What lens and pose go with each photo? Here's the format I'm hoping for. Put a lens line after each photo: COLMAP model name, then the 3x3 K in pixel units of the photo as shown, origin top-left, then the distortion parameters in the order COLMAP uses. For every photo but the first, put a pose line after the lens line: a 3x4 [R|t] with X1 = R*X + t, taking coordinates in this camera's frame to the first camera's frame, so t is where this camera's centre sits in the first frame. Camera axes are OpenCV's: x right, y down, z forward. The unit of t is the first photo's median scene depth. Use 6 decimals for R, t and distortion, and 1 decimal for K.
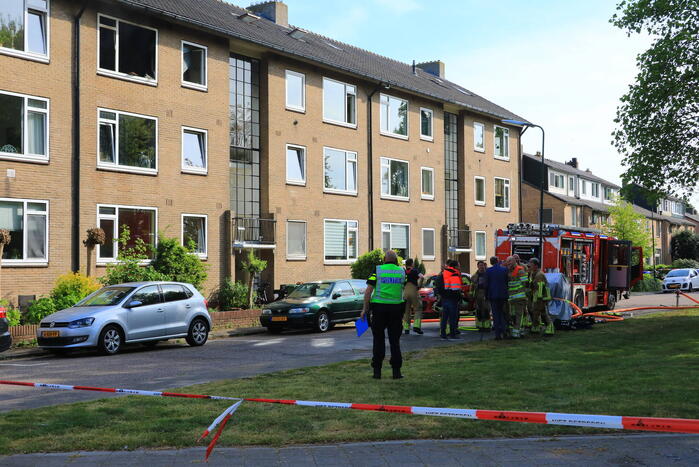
lens RADIAL K [[944.8, 0, 349.5], [0, 944.8, 233.5], [0, 0, 1]] dist [0.011393, 0.021690]
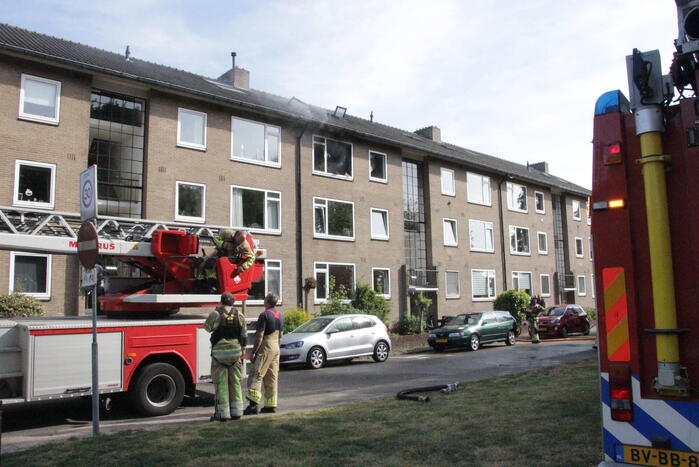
lens RADIAL K [[586.4, 0, 349.5], [0, 586.4, 233.5], [0, 0, 1]] dist [-0.139837, 0.001641]
pose [[0.973436, -0.042238, -0.225028, -0.007133], [0.022204, 0.995619, -0.090823, 0.007643], [0.227879, 0.083414, 0.970110, 0.116858]]
